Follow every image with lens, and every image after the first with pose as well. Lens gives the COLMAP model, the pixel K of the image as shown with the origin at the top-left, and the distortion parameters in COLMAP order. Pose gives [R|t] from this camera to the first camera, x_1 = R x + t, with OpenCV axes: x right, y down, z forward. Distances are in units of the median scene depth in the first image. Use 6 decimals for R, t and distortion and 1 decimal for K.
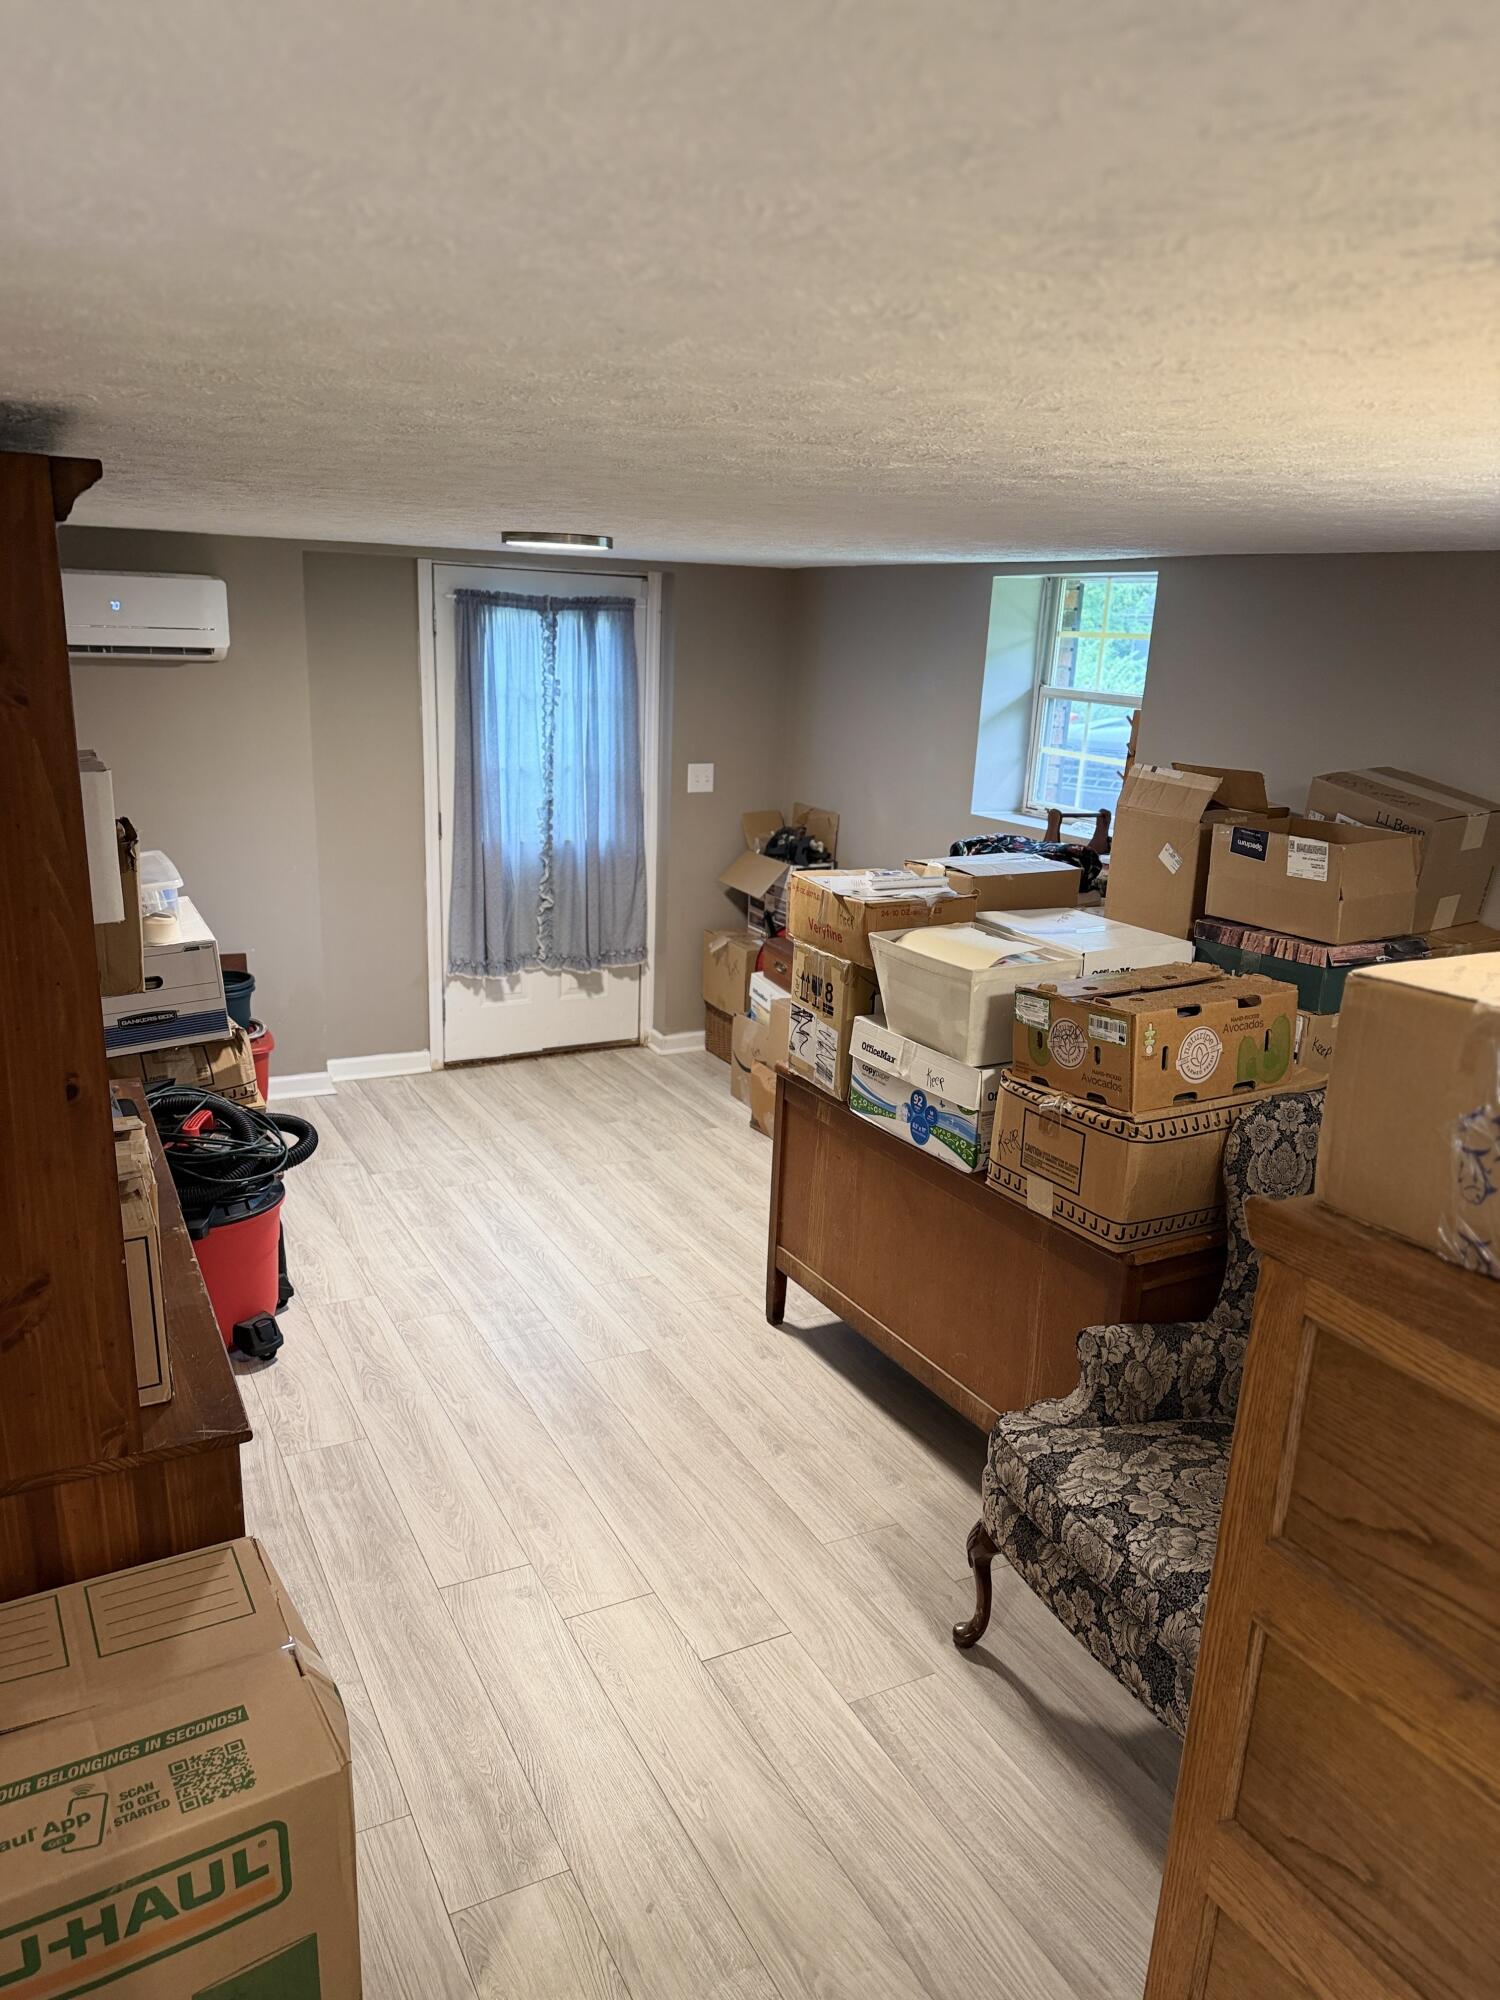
lens RADIAL K [[1394.2, 0, 750.9], [0, 1394.2, 1010.2], [0, 0, 1]] dist [0.064808, -0.072655]
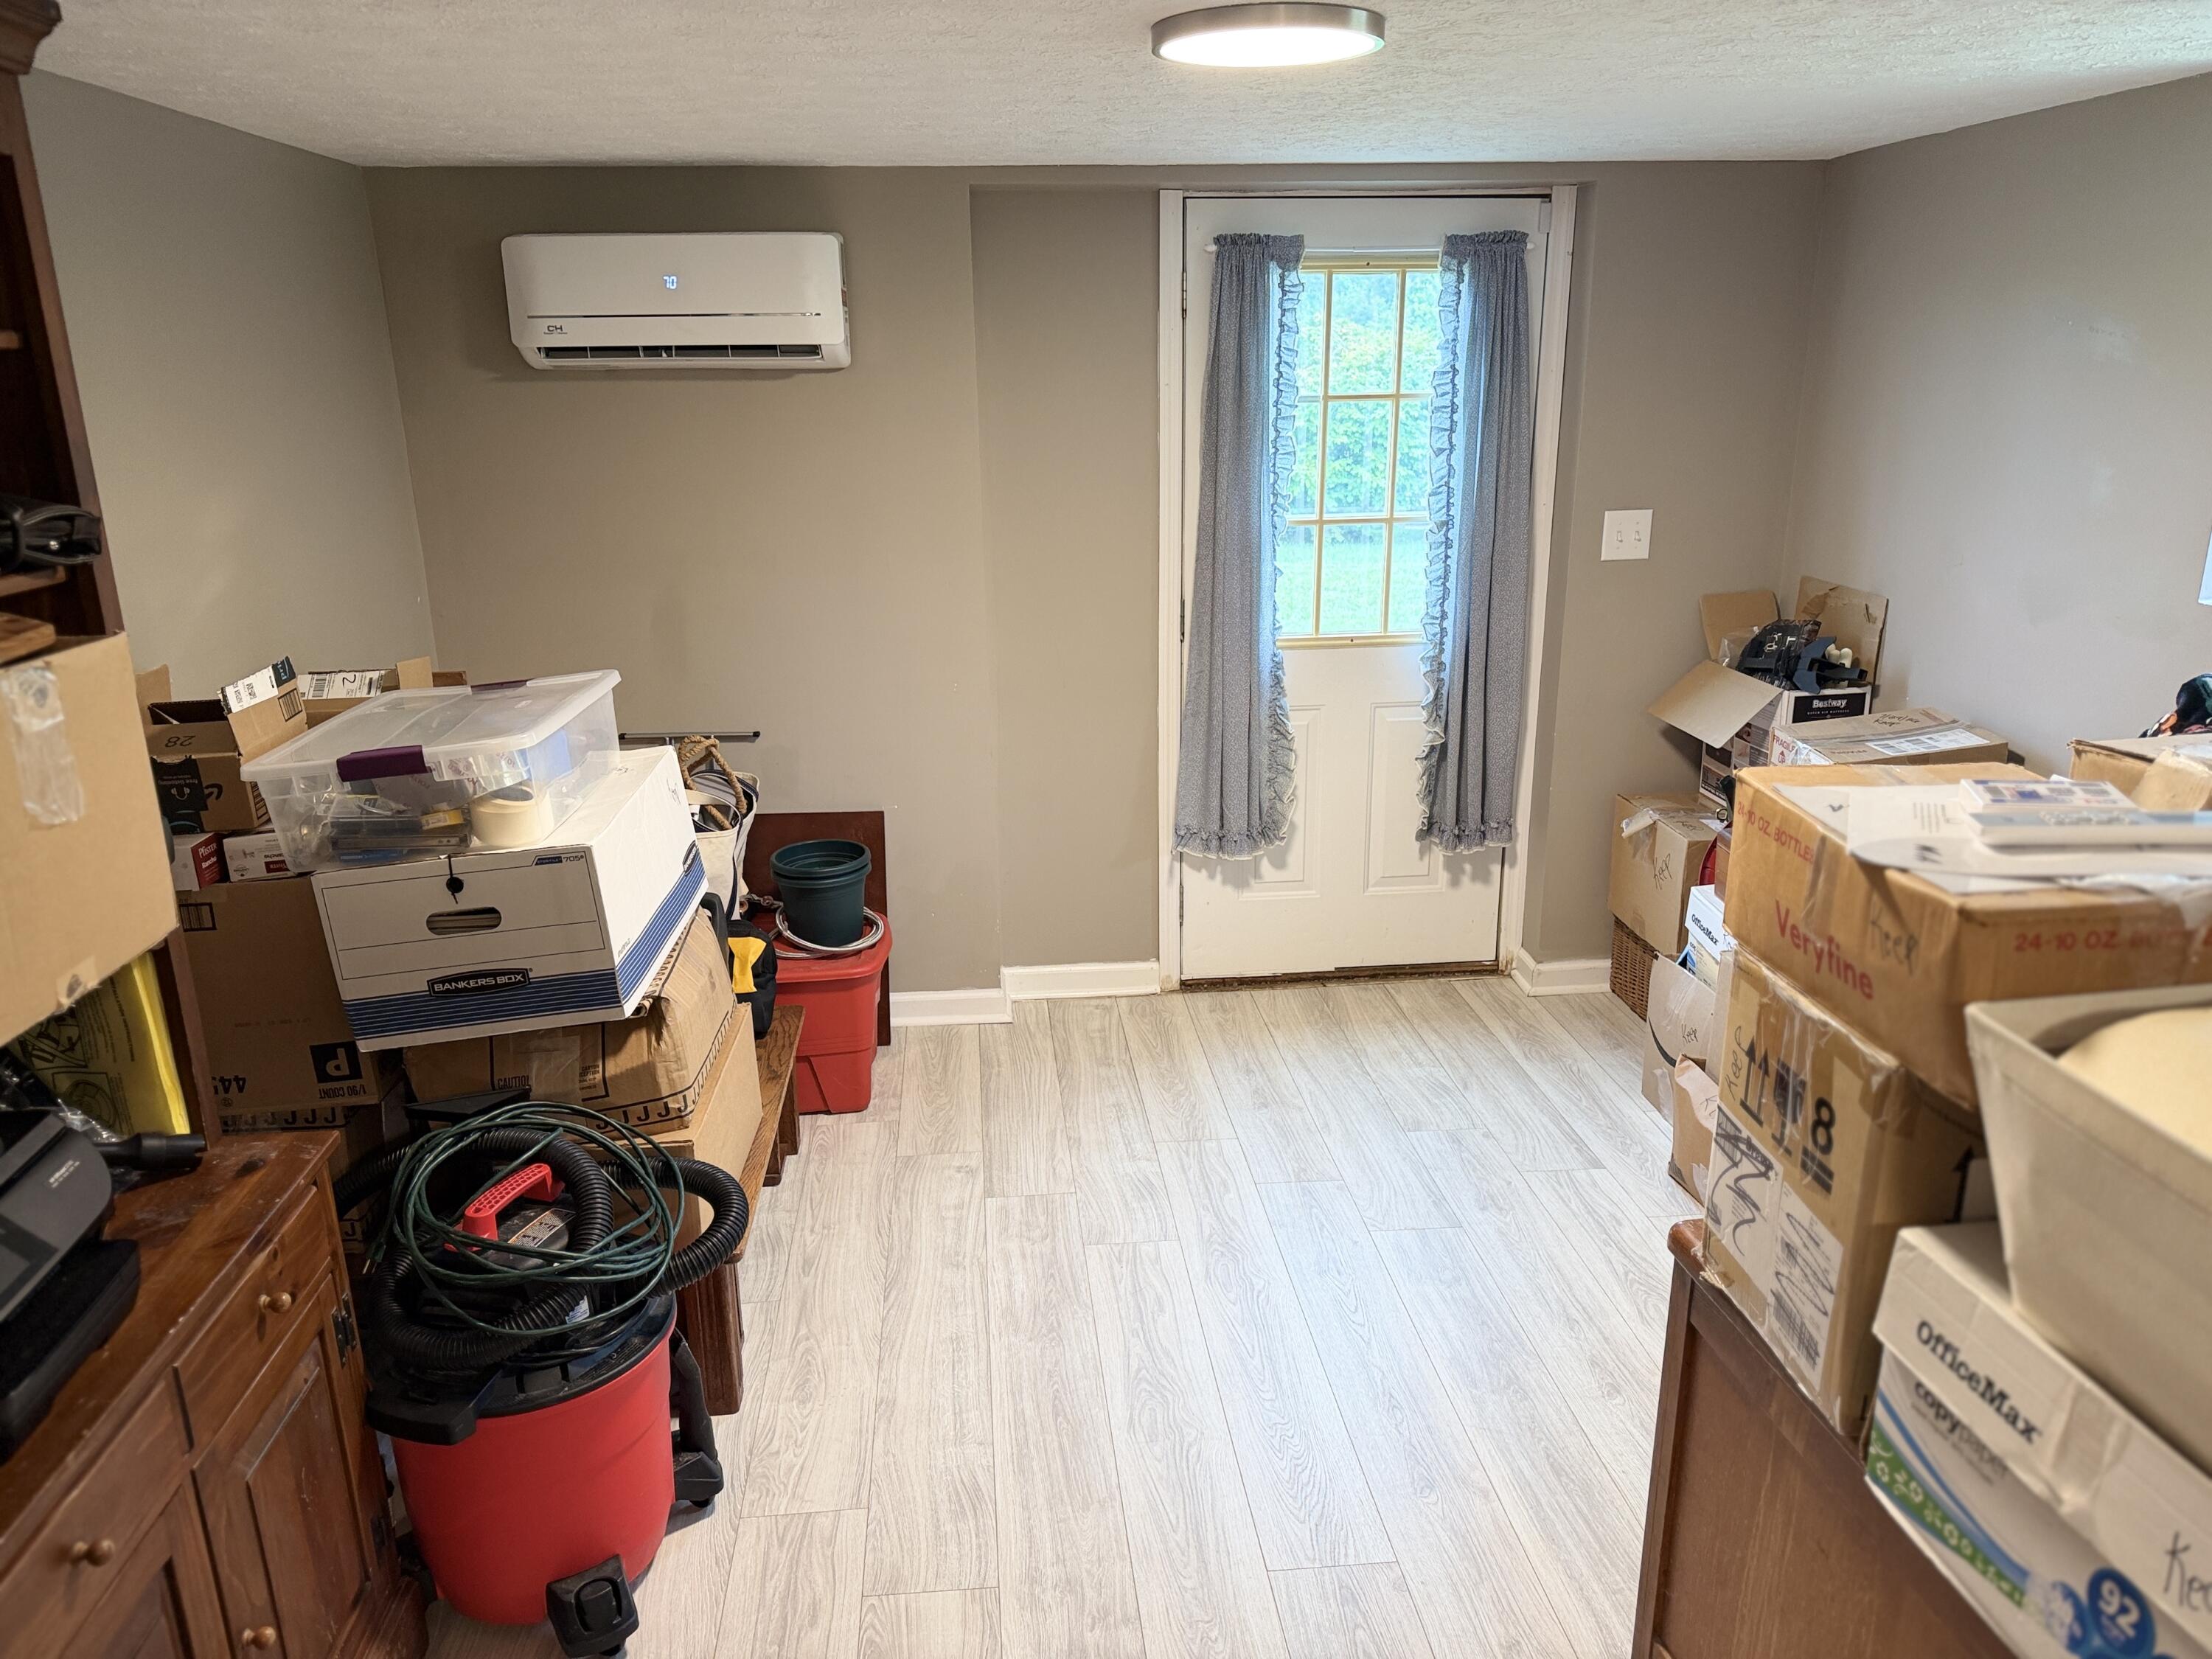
lens RADIAL K [[1542.0, 0, 1104.7], [0, 1542.0, 822.6], [0, 0, 1]] dist [0.064808, -0.072655]
pose [[0.921335, 0.059178, -0.384240, 0.022354], [-0.053361, 0.998242, 0.025791, -0.057652], [0.385091, -0.003259, 0.922873, 0.352766]]
